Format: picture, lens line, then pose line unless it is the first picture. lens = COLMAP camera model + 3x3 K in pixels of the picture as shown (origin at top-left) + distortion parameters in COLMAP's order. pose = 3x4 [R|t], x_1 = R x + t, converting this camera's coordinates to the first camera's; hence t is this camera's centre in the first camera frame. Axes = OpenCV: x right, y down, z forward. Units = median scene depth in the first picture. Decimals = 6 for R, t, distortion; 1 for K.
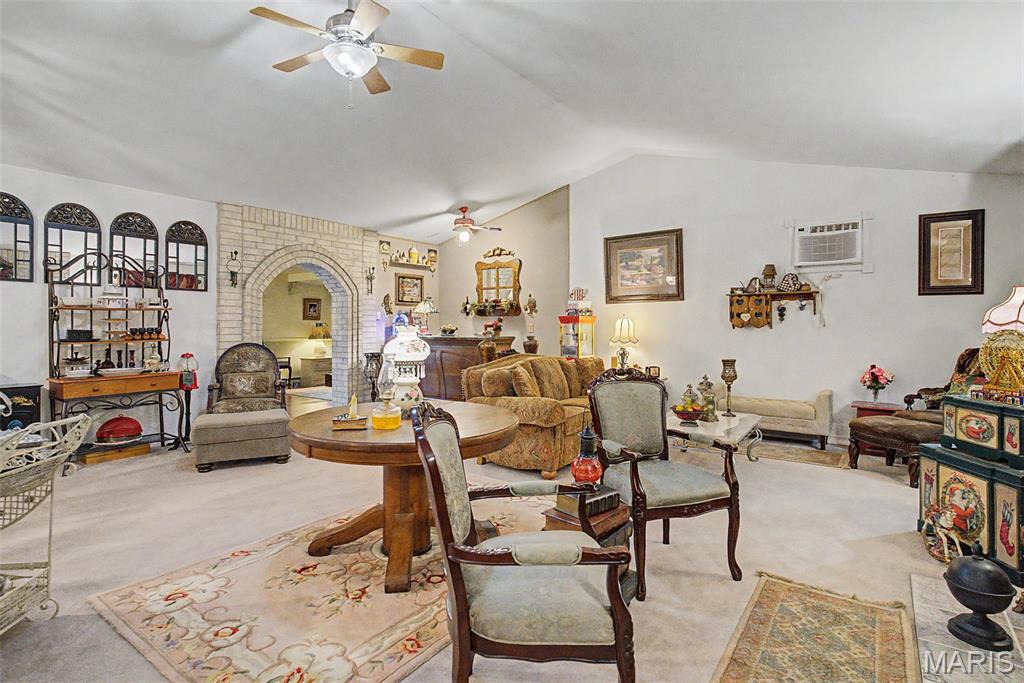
lens RADIAL K [[508.9, 0, 514.9], [0, 508.9, 325.2], [0, 0, 1]] dist [-0.001437, 0.000046]
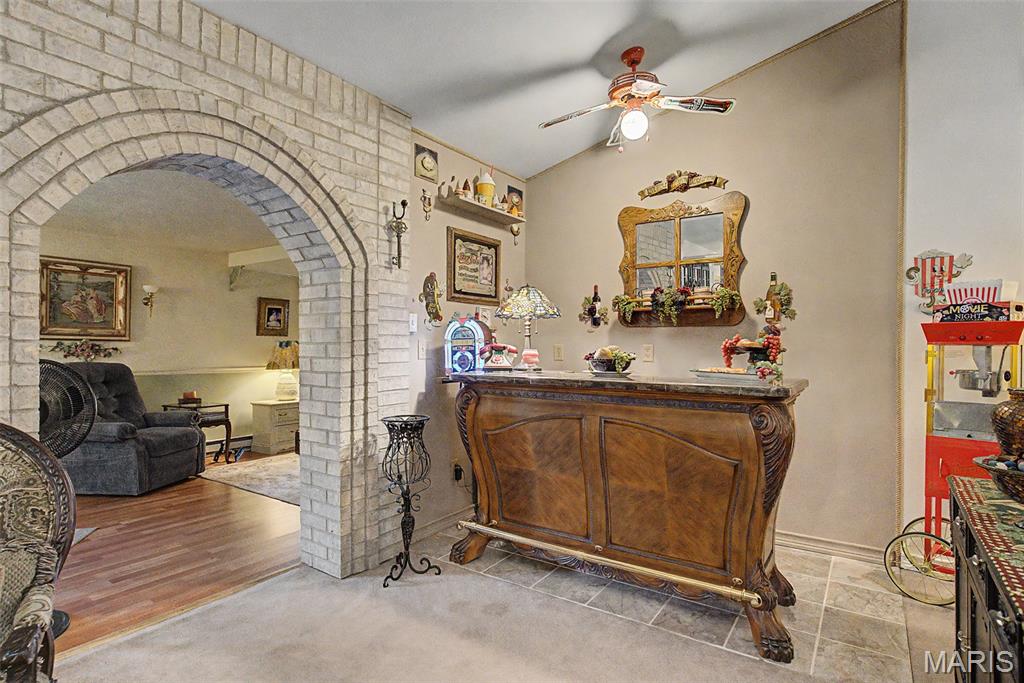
lens RADIAL K [[525.1, 0, 515.8], [0, 525.1, 352.9], [0, 0, 1]] dist [-0.000850, 0.000017]
pose [[0.999783, 0.004580, 0.020342, -0.203280], [-0.004860, 0.999894, 0.013750, -0.000692], [-0.020277, -0.013846, 0.999699, 0.599145]]
